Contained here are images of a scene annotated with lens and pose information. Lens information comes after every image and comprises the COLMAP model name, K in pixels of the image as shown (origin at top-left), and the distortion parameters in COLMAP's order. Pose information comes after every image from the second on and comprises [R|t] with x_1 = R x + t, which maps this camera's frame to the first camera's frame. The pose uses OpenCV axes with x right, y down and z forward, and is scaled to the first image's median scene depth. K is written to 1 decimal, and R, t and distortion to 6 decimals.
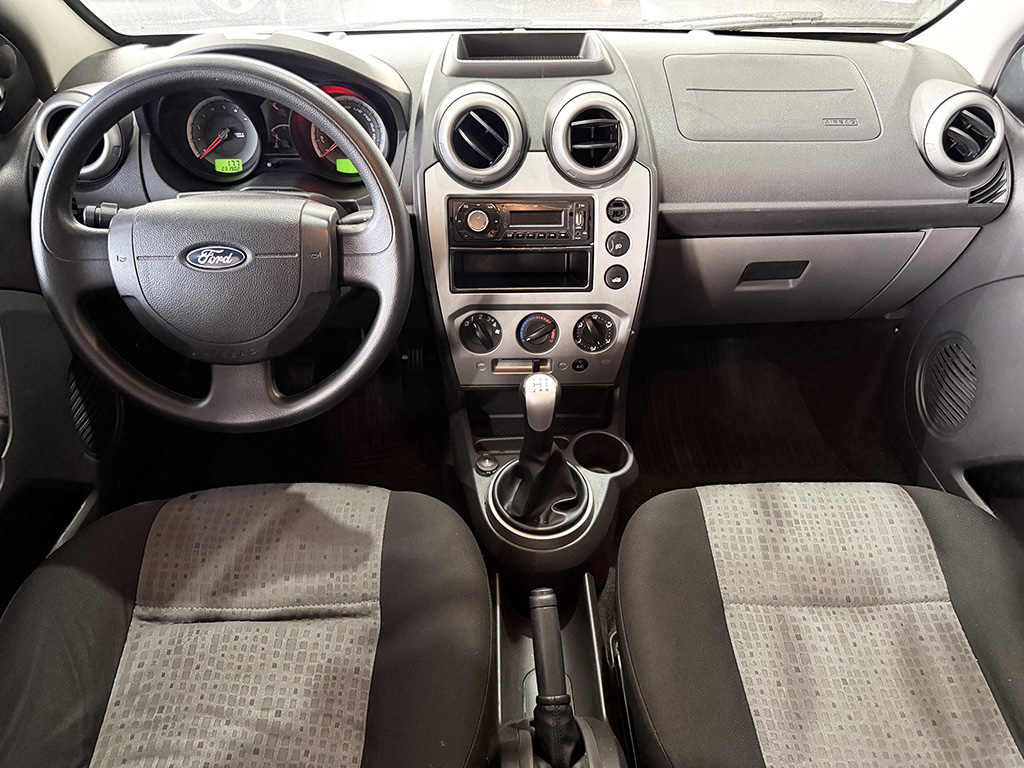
lens RADIAL K [[732.0, 0, 565.5], [0, 732.0, 391.7], [0, 0, 1]] dist [0.036359, -0.035456]
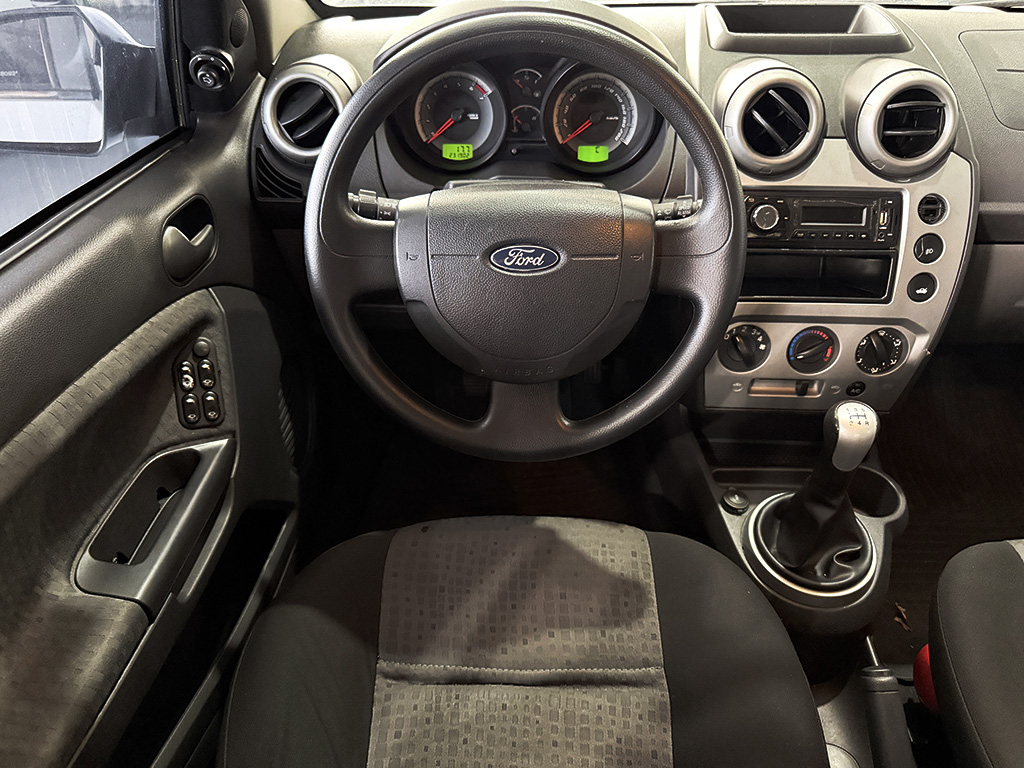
lens RADIAL K [[732.0, 0, 514.8], [0, 732.0, 375.0], [0, 0, 1]] dist [0.036359, -0.035456]
pose [[0.998633, 0.029966, -0.042838, -0.368583], [-0.030634, 0.999418, -0.015035, -0.029497], [0.042362, 0.016327, 0.998969, 0.137676]]
